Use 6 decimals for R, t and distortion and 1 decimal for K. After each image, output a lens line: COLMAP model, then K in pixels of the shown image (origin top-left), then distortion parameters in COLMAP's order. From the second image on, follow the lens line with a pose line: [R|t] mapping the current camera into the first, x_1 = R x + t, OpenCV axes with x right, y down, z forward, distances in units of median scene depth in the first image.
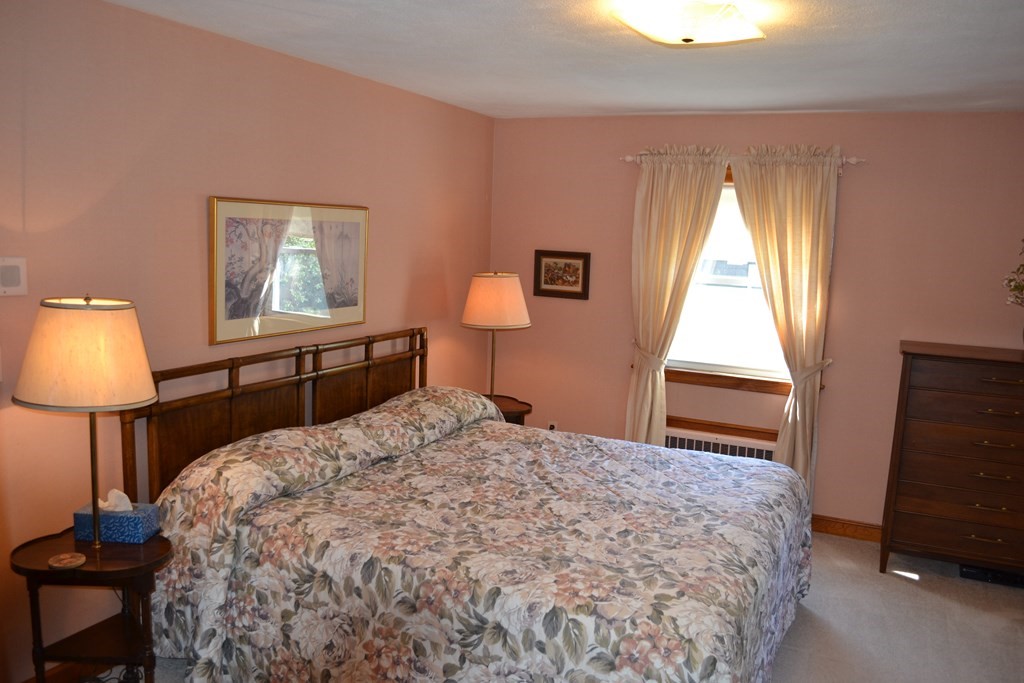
lens RADIAL K [[807.3, 0, 512.0], [0, 807.3, 341.5], [0, 0, 1]] dist [-0.071034, -0.001877]
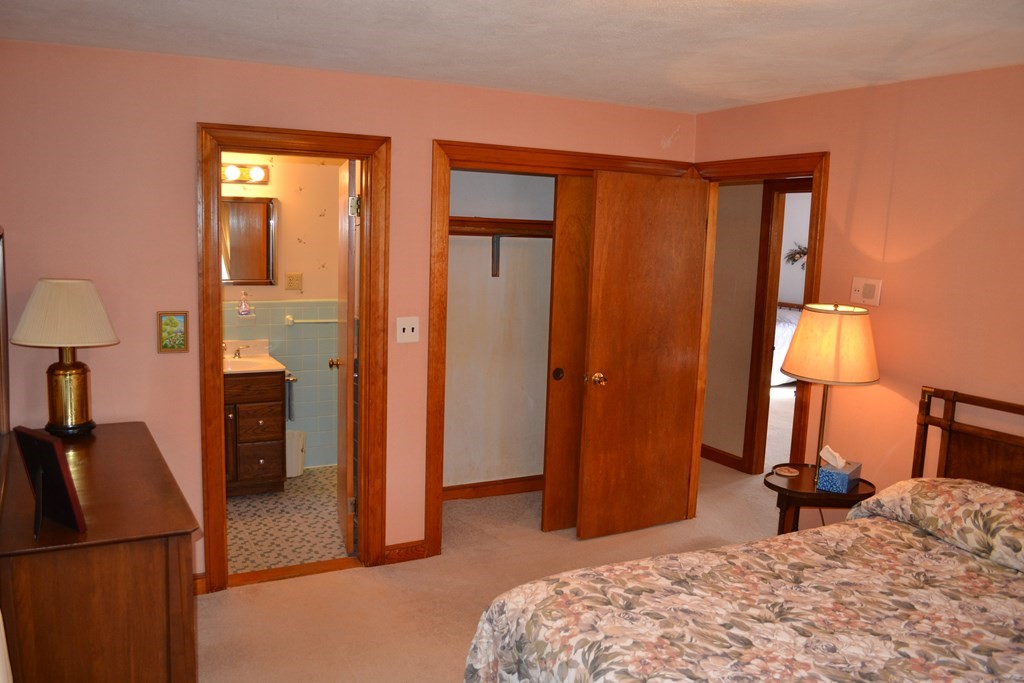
lens RADIAL K [[807.3, 0, 512.0], [0, 807.3, 341.5], [0, 0, 1]] dist [-0.071034, -0.001877]
pose [[-0.561053, 0.058799, -0.825689, 0.826420], [-0.167830, 0.968678, 0.183021, -0.131924], [0.810588, 0.241259, -0.533611, 1.097193]]
